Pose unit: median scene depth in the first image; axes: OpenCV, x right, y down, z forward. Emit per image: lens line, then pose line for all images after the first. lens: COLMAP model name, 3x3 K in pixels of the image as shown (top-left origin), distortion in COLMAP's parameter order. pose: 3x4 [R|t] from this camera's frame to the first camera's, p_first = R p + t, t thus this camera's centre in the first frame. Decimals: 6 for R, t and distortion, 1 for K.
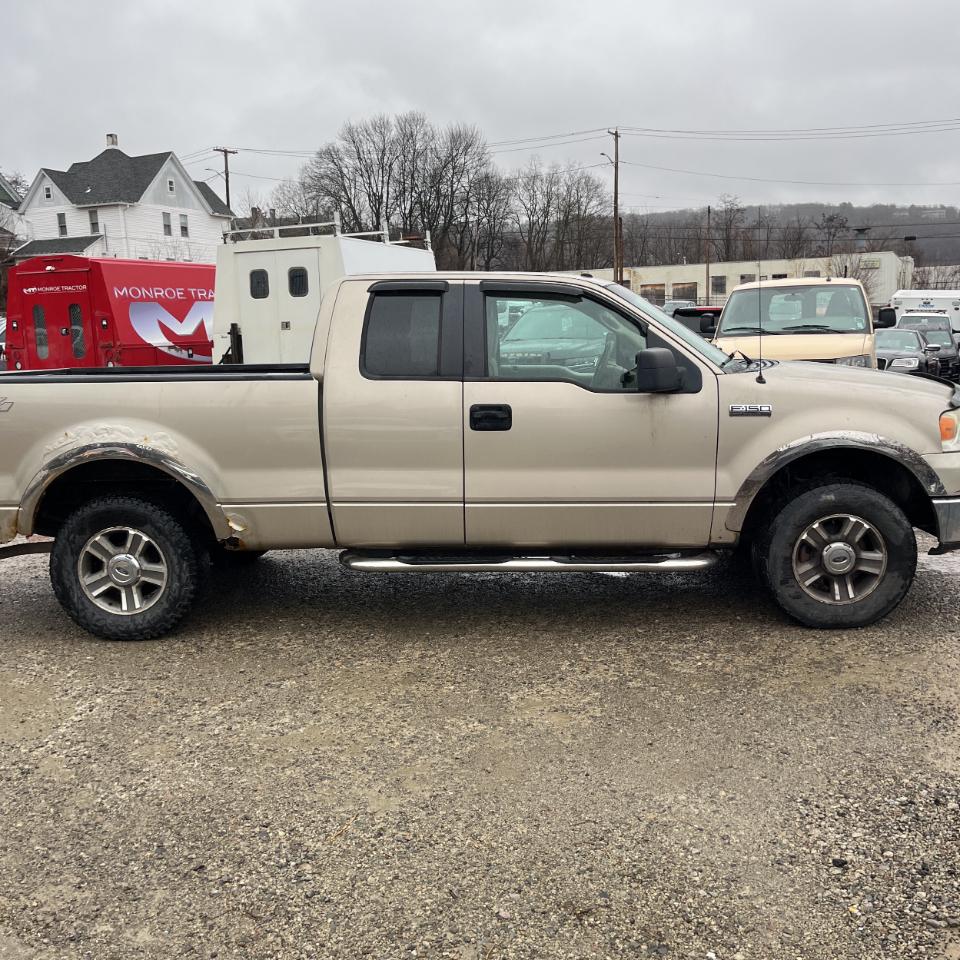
lens RADIAL K [[959.4, 0, 480.0], [0, 959.4, 480.0], [0, 0, 1]] dist [0.043601, -0.018153]
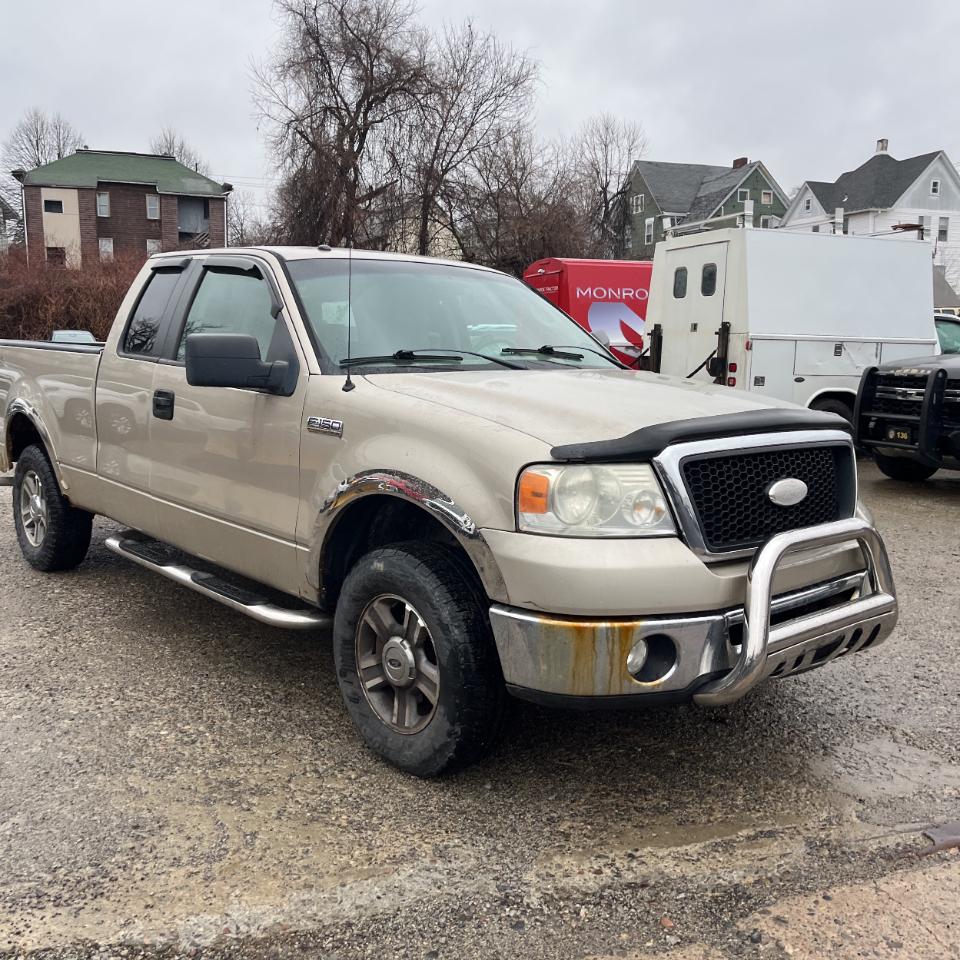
lens RADIAL K [[959.4, 0, 480.0], [0, 959.4, 480.0], [0, 0, 1]] dist [0.043601, -0.018153]
pose [[0.692597, 0.142490, -0.707111, 0.311043], [-0.150733, 0.987243, 0.051300, -0.030737], [0.705400, 0.071055, 0.705239, 0.203176]]
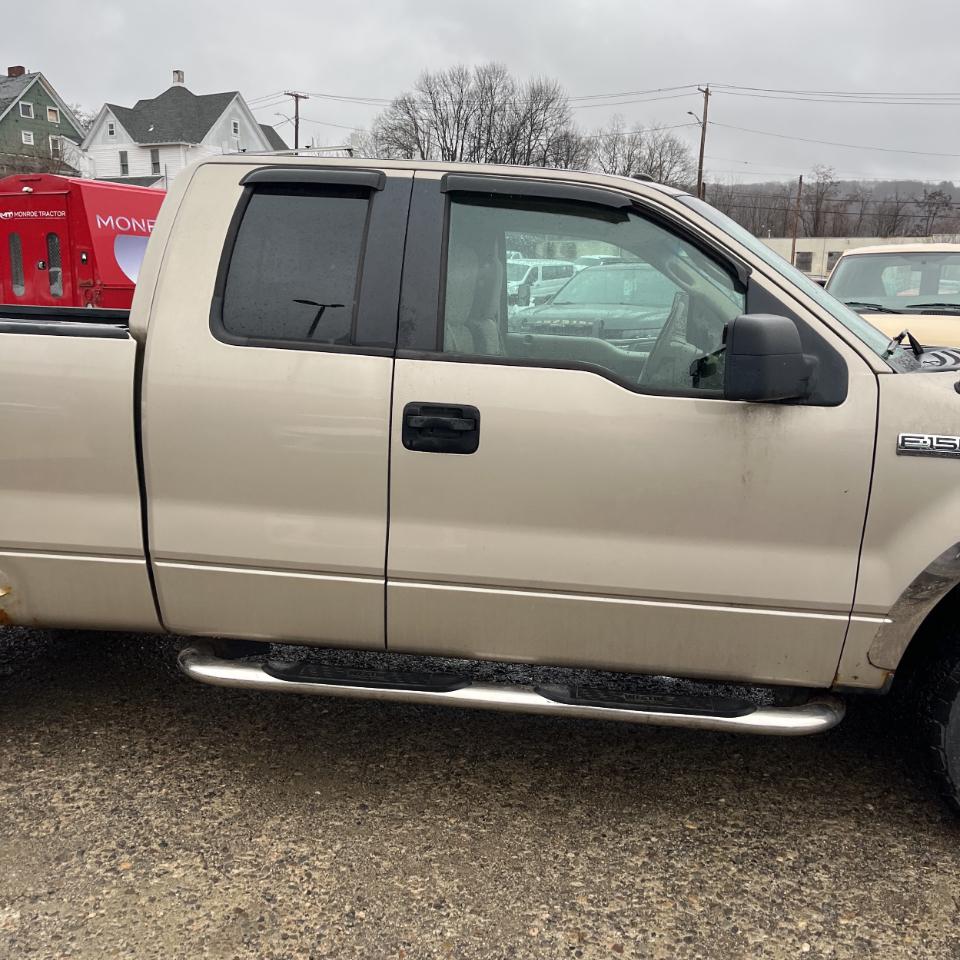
lens RADIAL K [[956.5, 0, 472.4], [0, 956.5, 493.6], [0, 0, 1]] dist [0.038493, -0.016012]
pose [[0.995360, 0.068386, -0.067690, 0.024056], [-0.064969, 0.996560, 0.051455, -0.020300], [0.070976, -0.046818, 0.996379, 0.164598]]
